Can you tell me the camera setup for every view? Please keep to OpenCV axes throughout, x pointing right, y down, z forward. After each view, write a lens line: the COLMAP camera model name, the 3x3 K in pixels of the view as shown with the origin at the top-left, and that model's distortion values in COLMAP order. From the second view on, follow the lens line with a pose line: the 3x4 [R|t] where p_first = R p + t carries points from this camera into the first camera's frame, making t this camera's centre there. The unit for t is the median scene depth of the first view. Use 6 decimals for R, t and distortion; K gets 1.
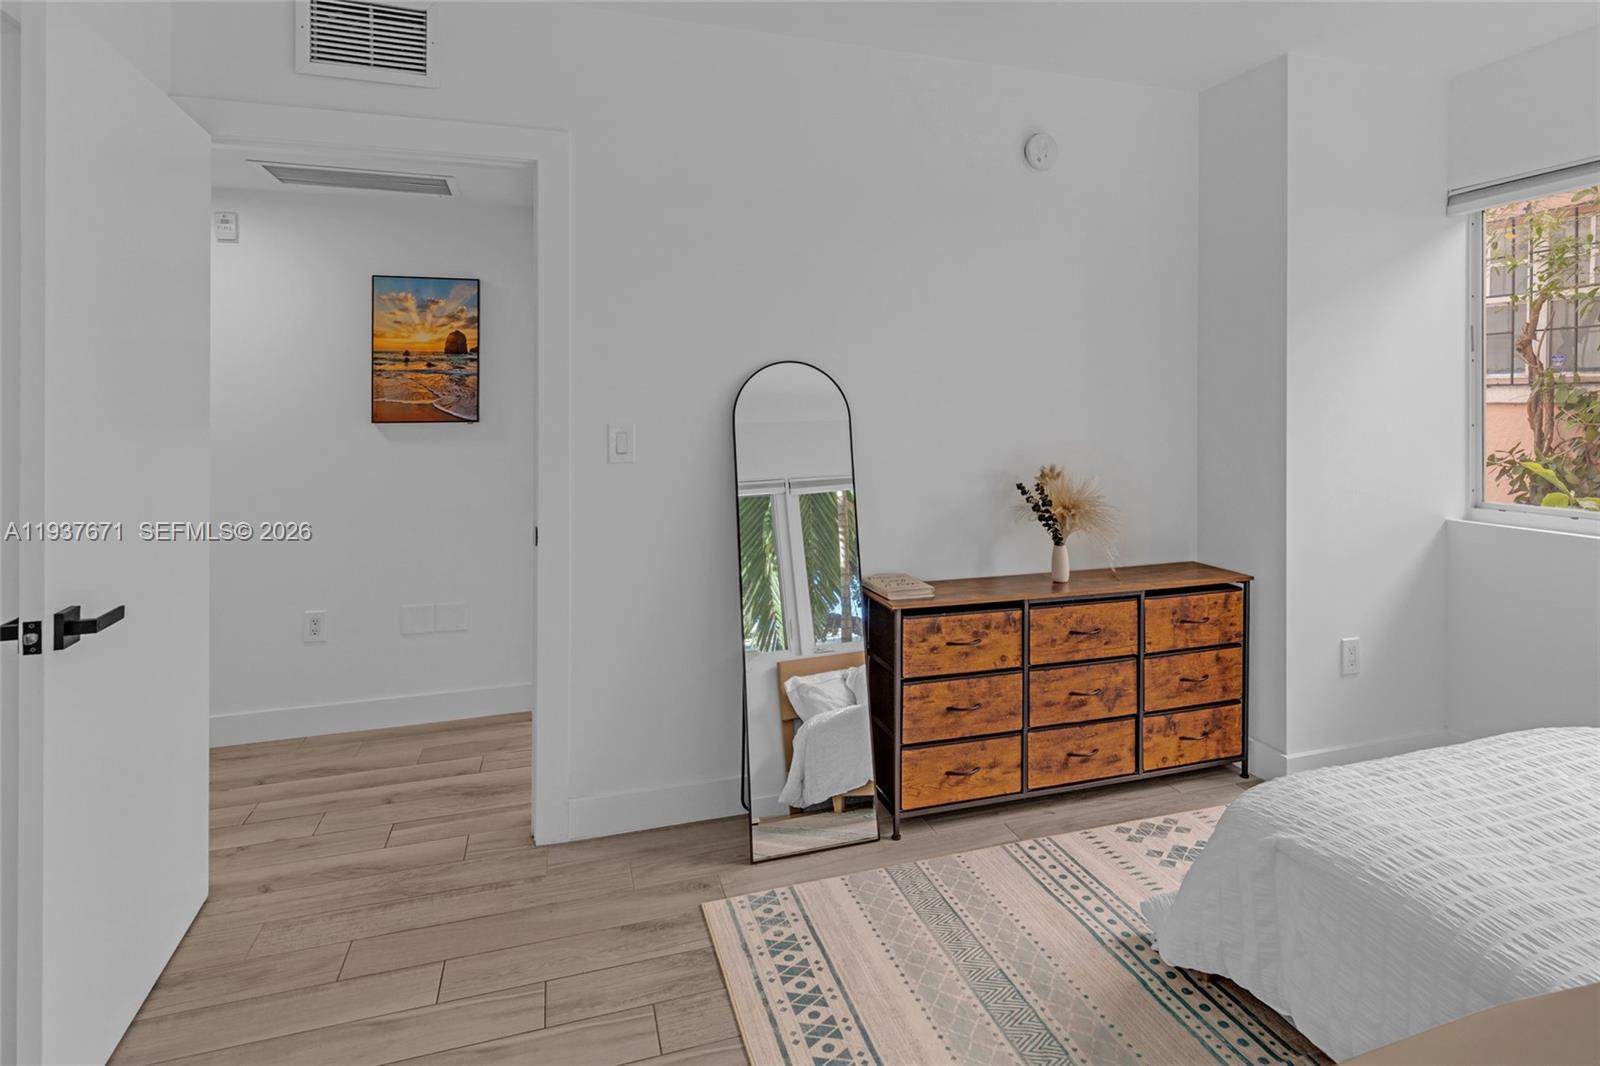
lens RADIAL K [[847.8, 0, 826.6], [0, 847.8, 396.5], [0, 0, 1]] dist [0.005502, 0.000646]
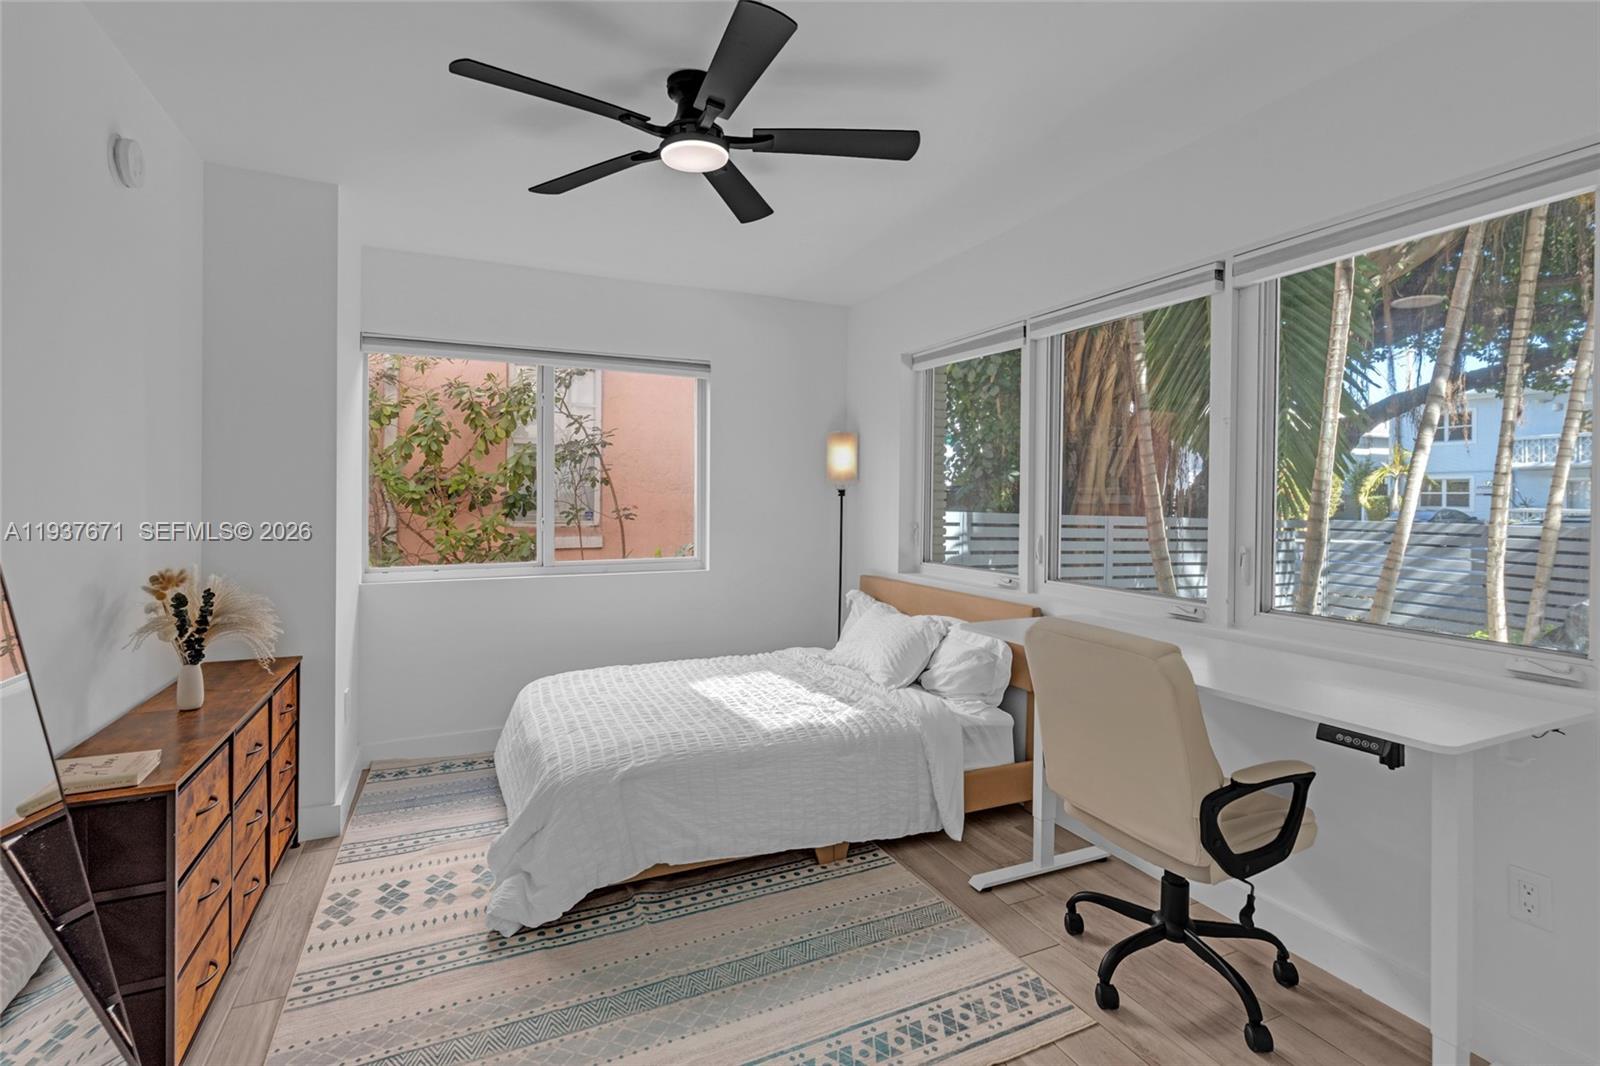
lens RADIAL K [[740.0, 0, 796.1], [0, 740.0, 507.4], [0, 0, 1]] dist [0.003836, -0.000745]
pose [[-0.116929, -0.010941, 0.993080, -0.591847], [-0.010366, 0.999898, 0.009795, 0.010495], [-0.993086, -0.009148, -0.117031, 0.586574]]
